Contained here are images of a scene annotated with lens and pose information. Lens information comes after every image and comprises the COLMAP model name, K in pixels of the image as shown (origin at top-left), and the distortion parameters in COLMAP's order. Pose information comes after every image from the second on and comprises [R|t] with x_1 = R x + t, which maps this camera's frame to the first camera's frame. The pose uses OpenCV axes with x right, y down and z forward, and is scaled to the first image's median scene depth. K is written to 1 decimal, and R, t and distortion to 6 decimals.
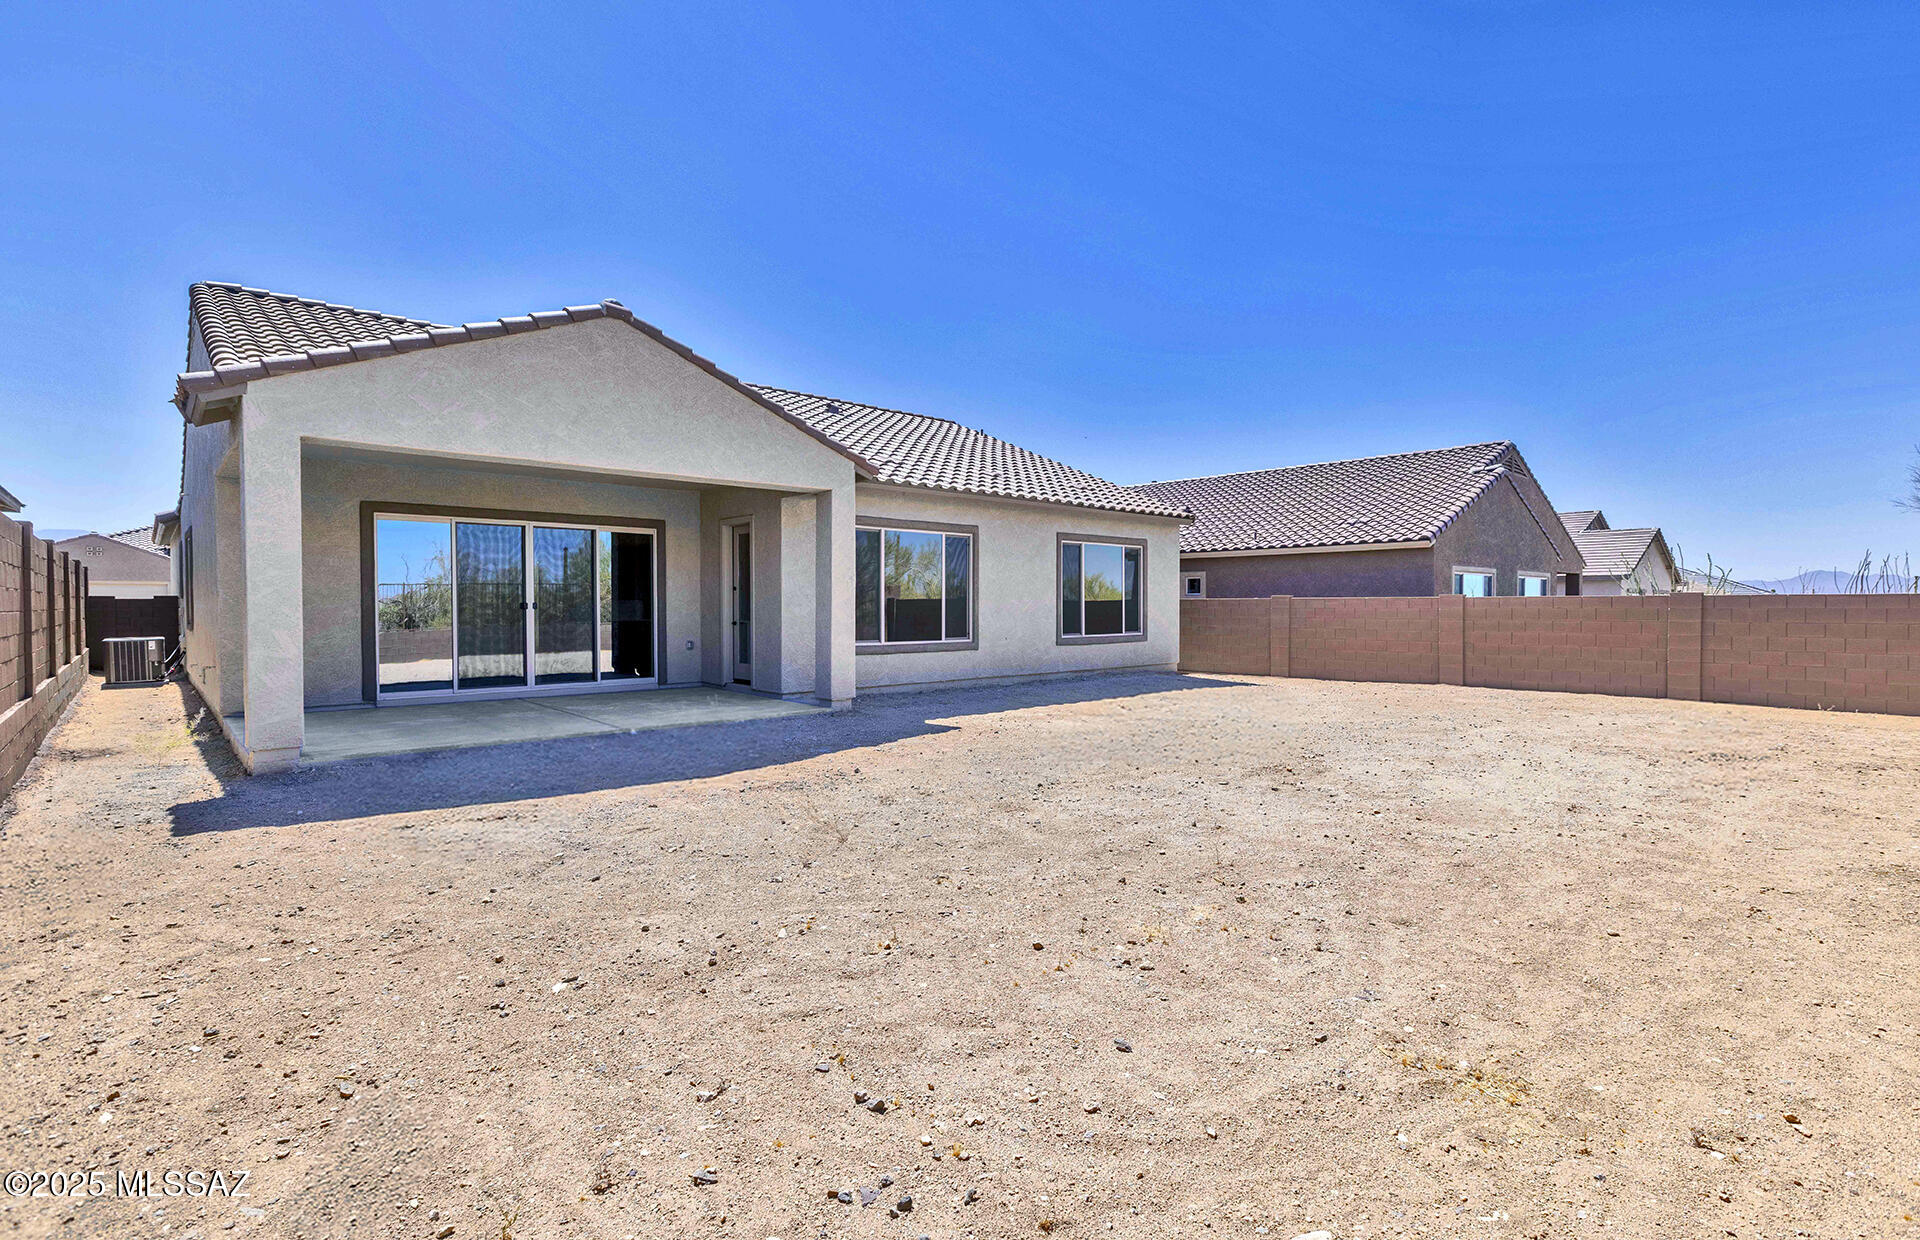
lens RADIAL K [[892.1, 0, 1006.5], [0, 892.1, 620.9], [0, 0, 1]] dist [0.000574, -0.001999]
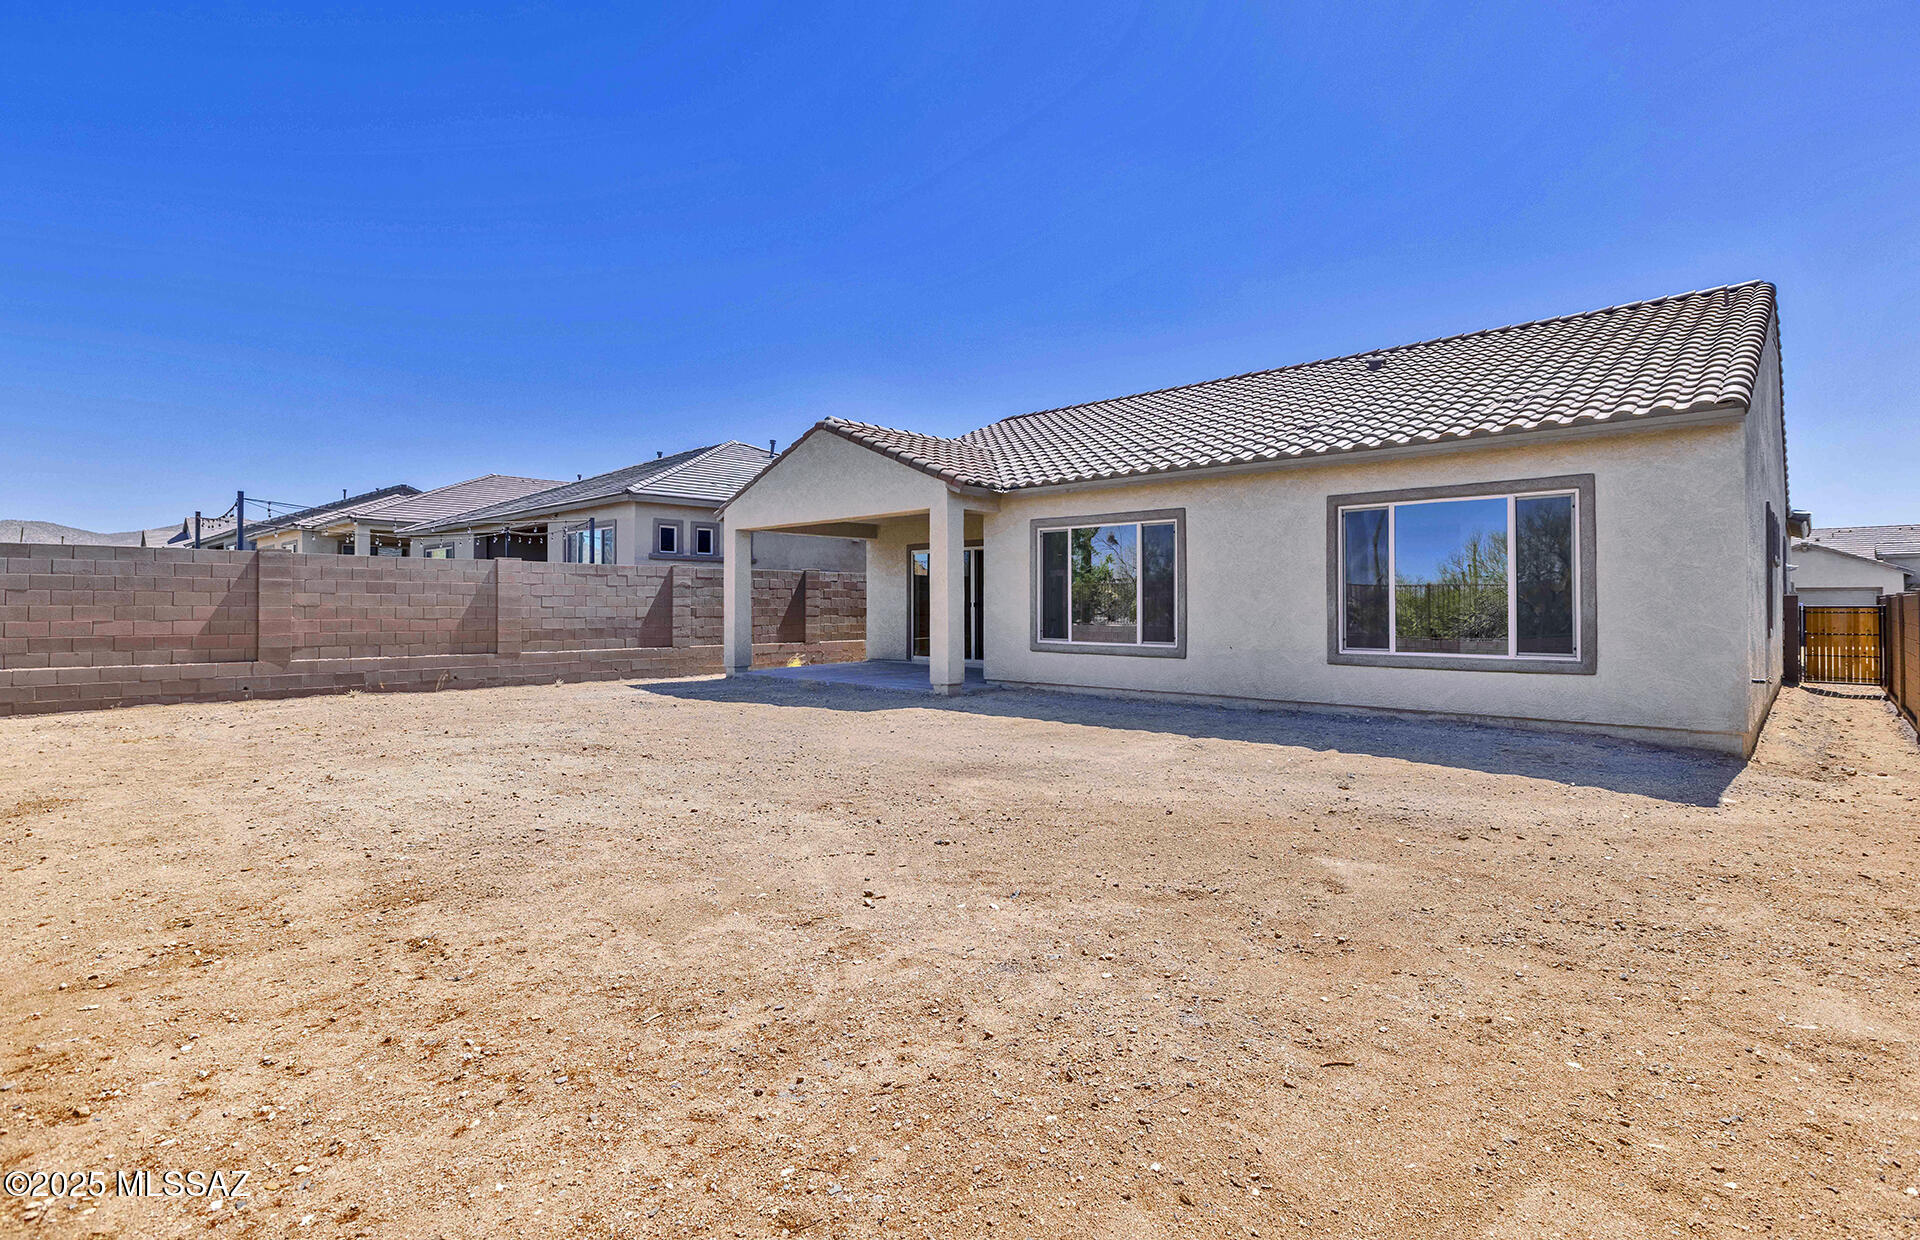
lens RADIAL K [[892.1, 0, 969.8], [0, 892.1, 604.8], [0, 0, 1]] dist [0.000574, -0.001999]
pose [[0.068729, -0.001251, -0.997635, 0.777592], [-0.016990, 0.999853, -0.002424, -0.011701], [0.997491, 0.017116, 0.068698, 0.749022]]
